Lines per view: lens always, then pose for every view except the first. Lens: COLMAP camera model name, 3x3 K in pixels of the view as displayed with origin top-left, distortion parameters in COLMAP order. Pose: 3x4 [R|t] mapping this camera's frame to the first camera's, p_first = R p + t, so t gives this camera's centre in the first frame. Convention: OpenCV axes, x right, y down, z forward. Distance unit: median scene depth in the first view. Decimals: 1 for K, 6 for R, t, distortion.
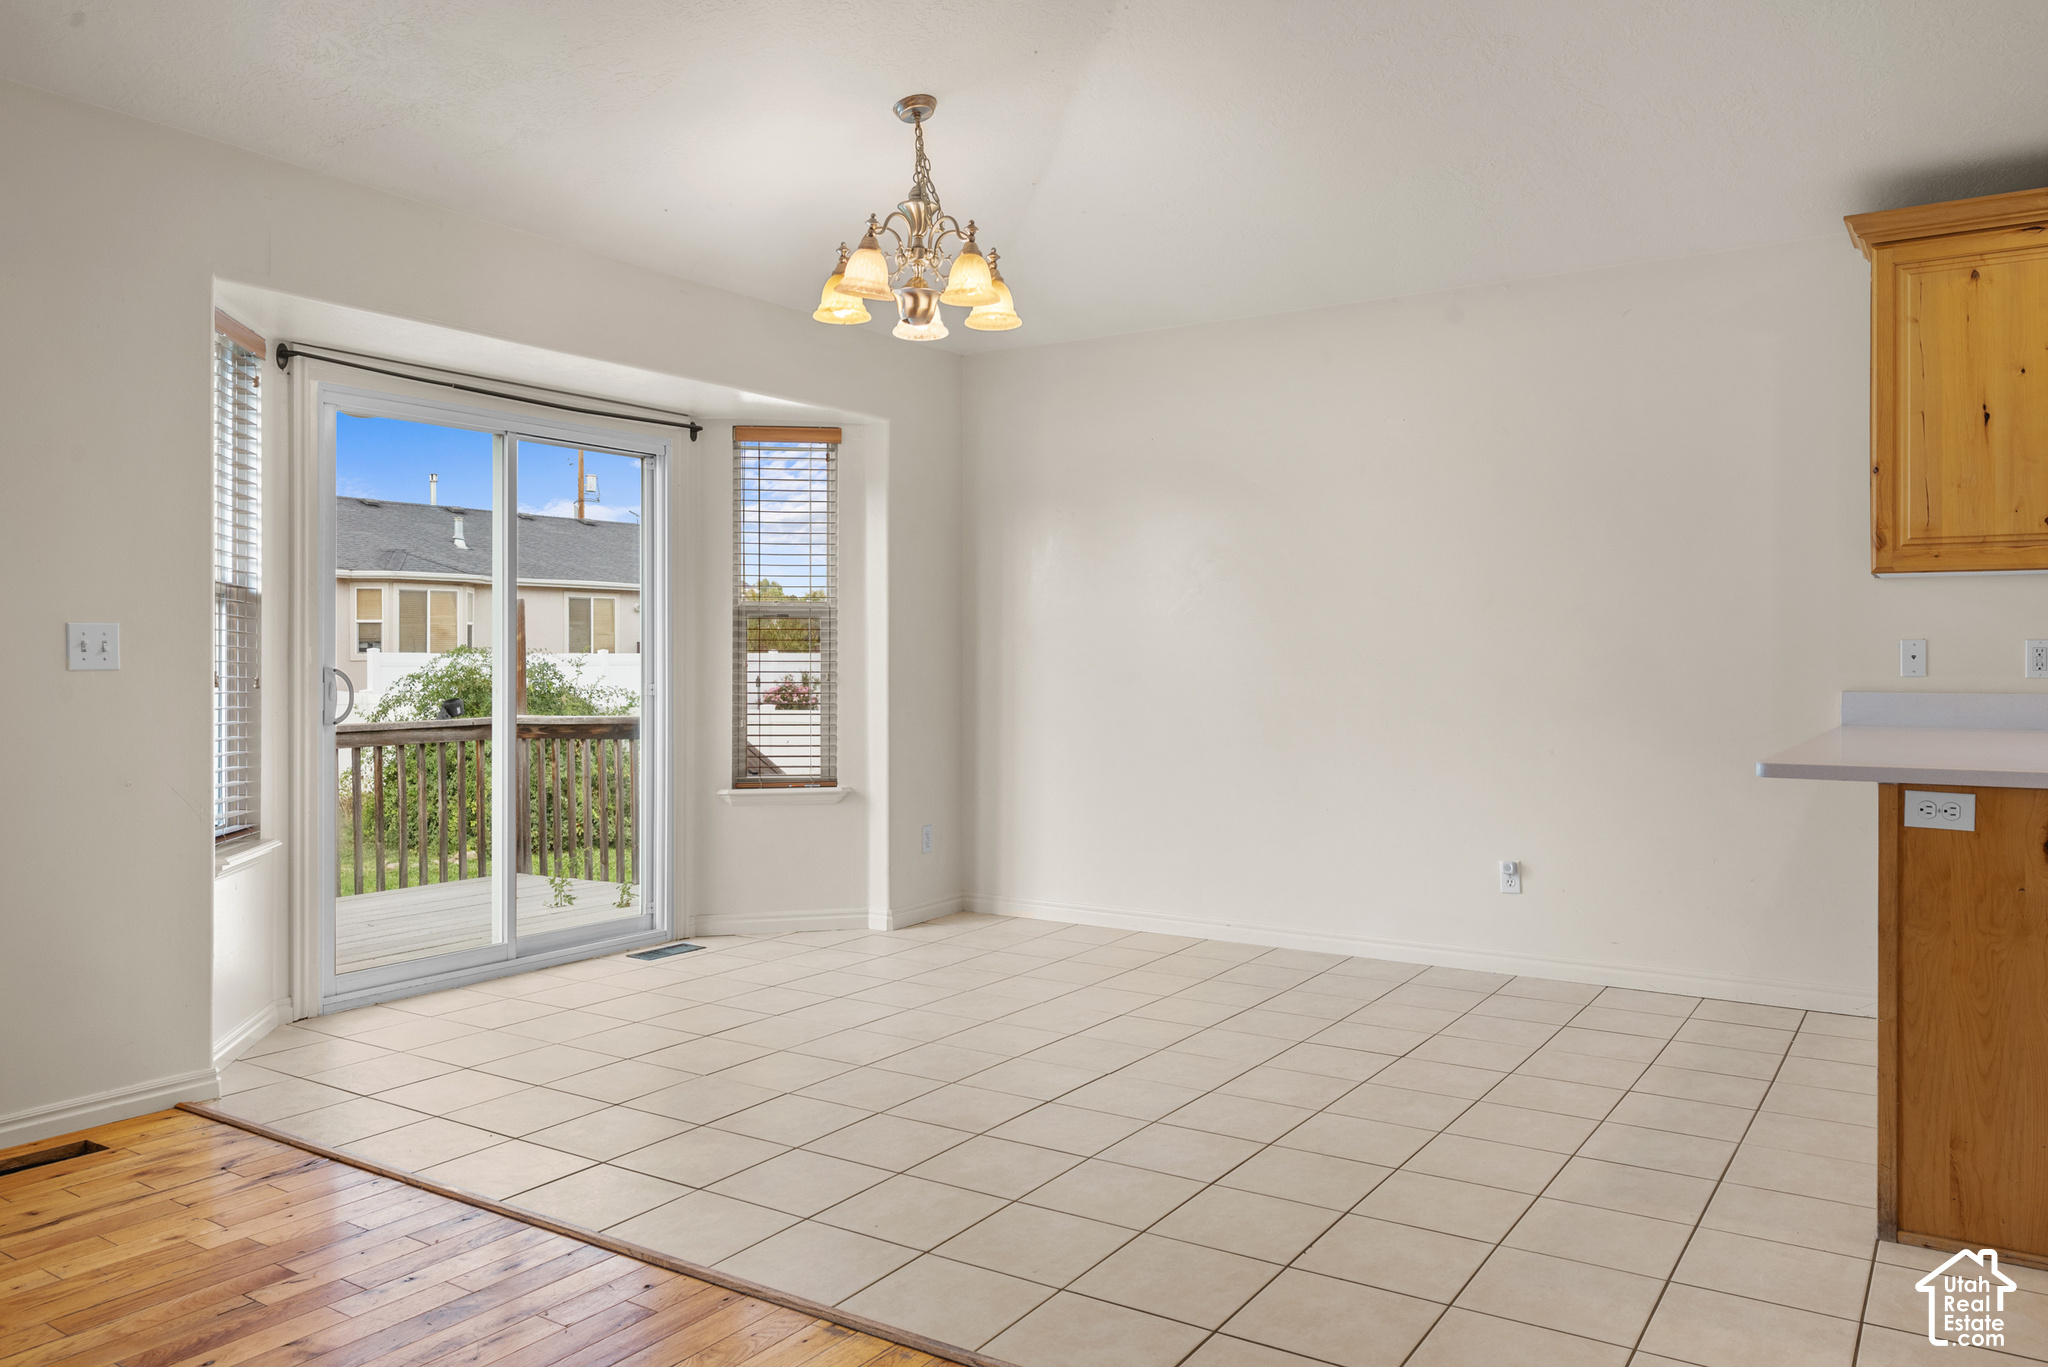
lens RADIAL K [[1425.0, 0, 1026.3], [0, 1425.0, 674.9], [0, 0, 1]] dist [-0.008297, -0.005134]
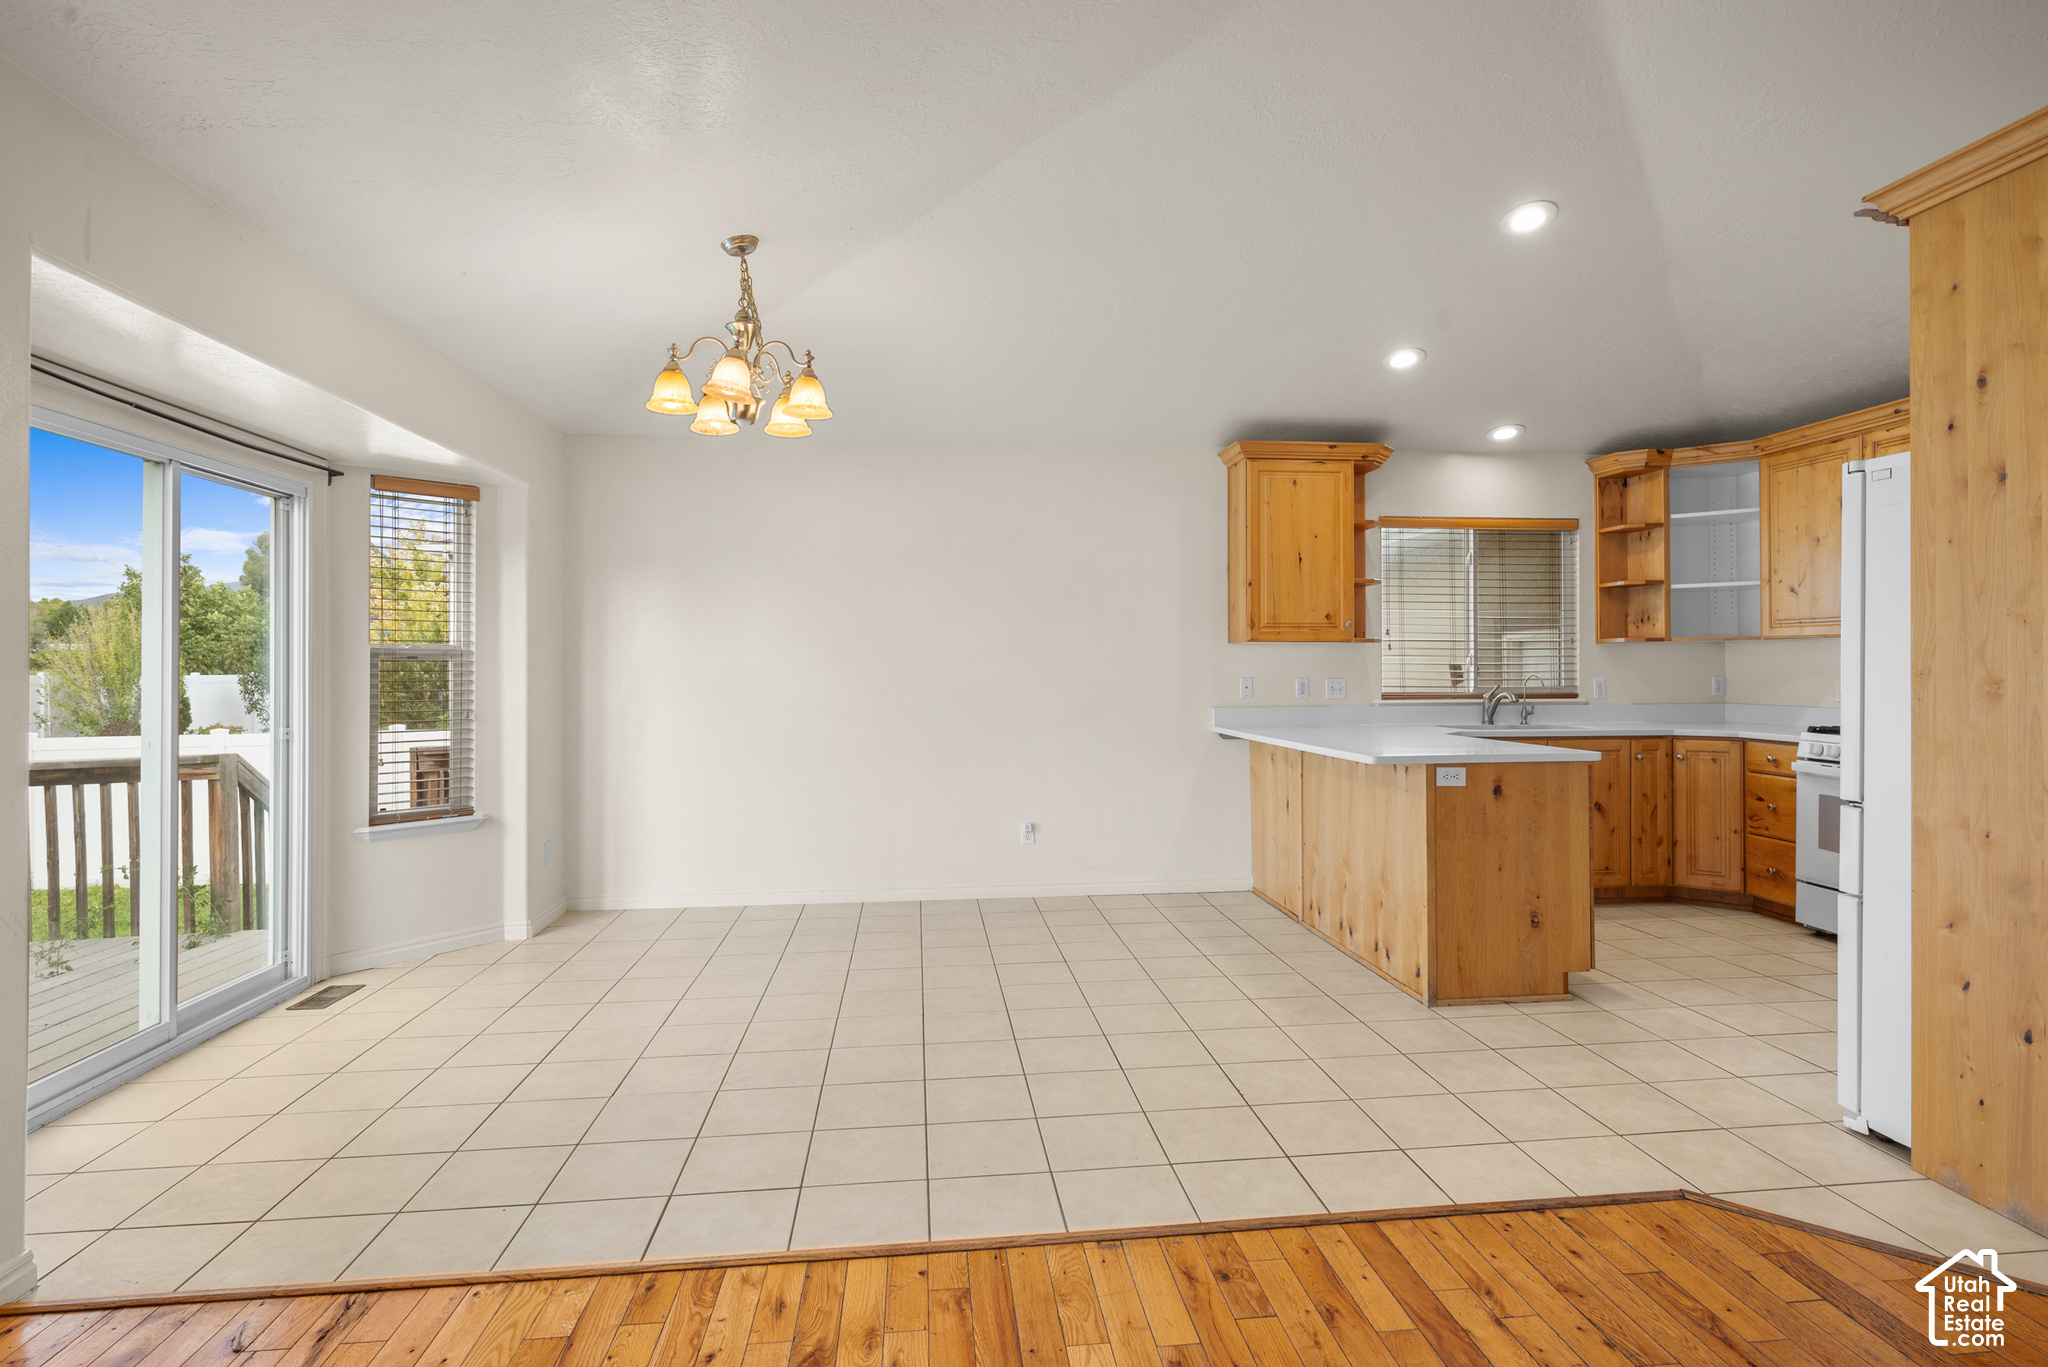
lens RADIAL K [[1025.2, 0, 1018.7], [0, 1025.2, 669.2], [0, 0, 1]] dist [-0.012047, 0.000450]
pose [[0.773943, -0.003805, 0.633244, -0.444739], [0.013120, 0.999864, -0.010028, -0.028448], [-0.633119, 0.016069, 0.773887, 0.189678]]
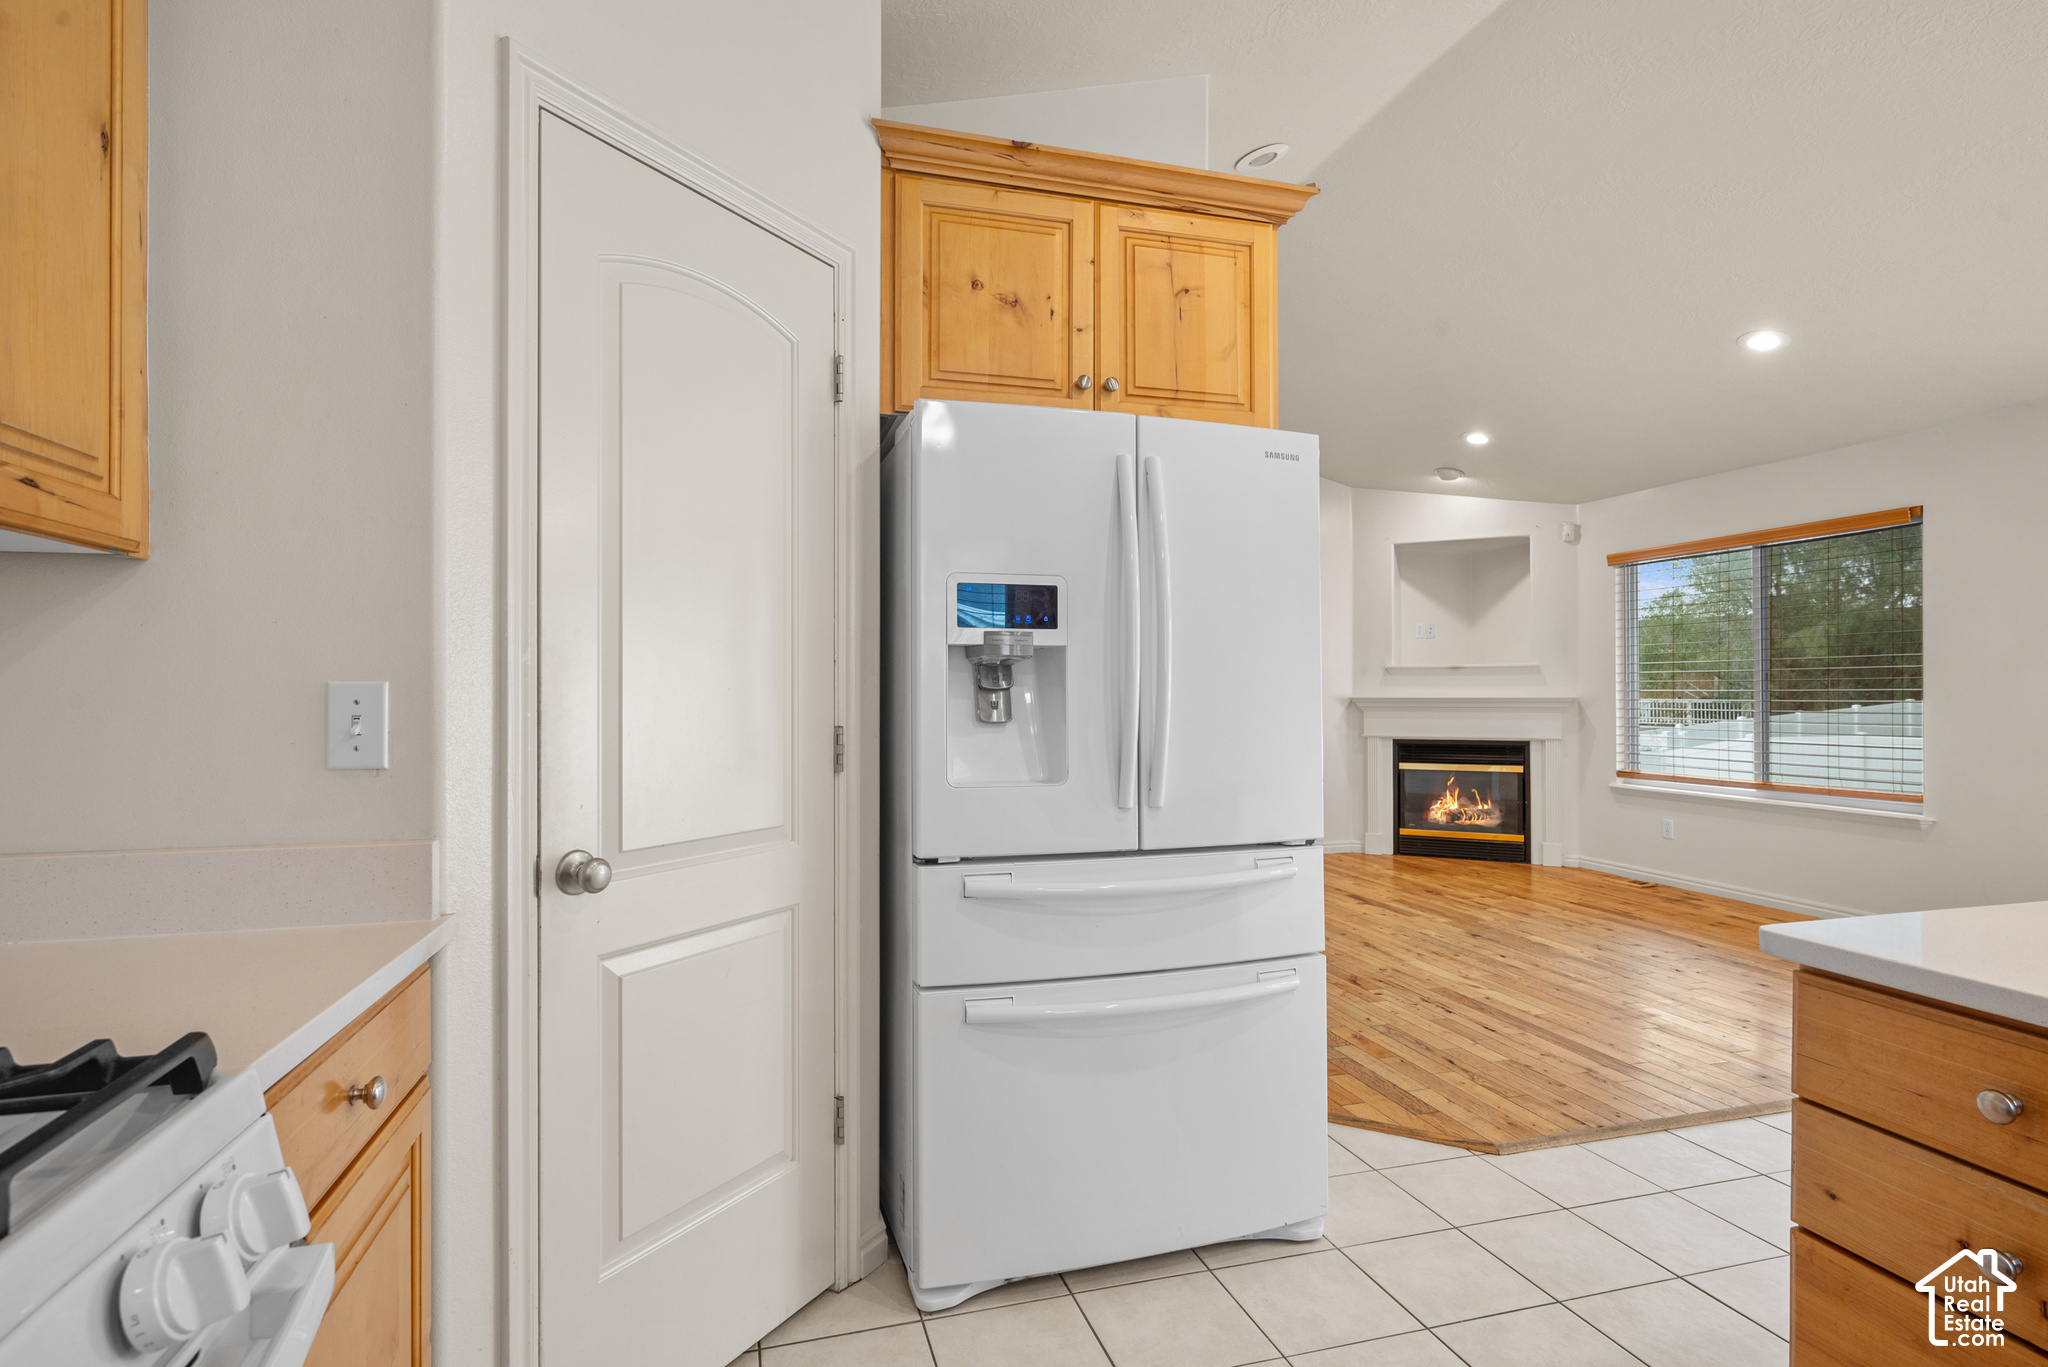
lens RADIAL K [[1025.2, 0, 1031.1], [0, 1025.2, 689.8], [0, 0, 1]] dist [-0.012047, 0.000450]
pose [[-0.655206, 0.002217, -0.755447, 0.882979], [-0.004380, 0.999968, 0.006733, -0.028145], [0.755437, 0.007720, -0.655176, 0.599706]]
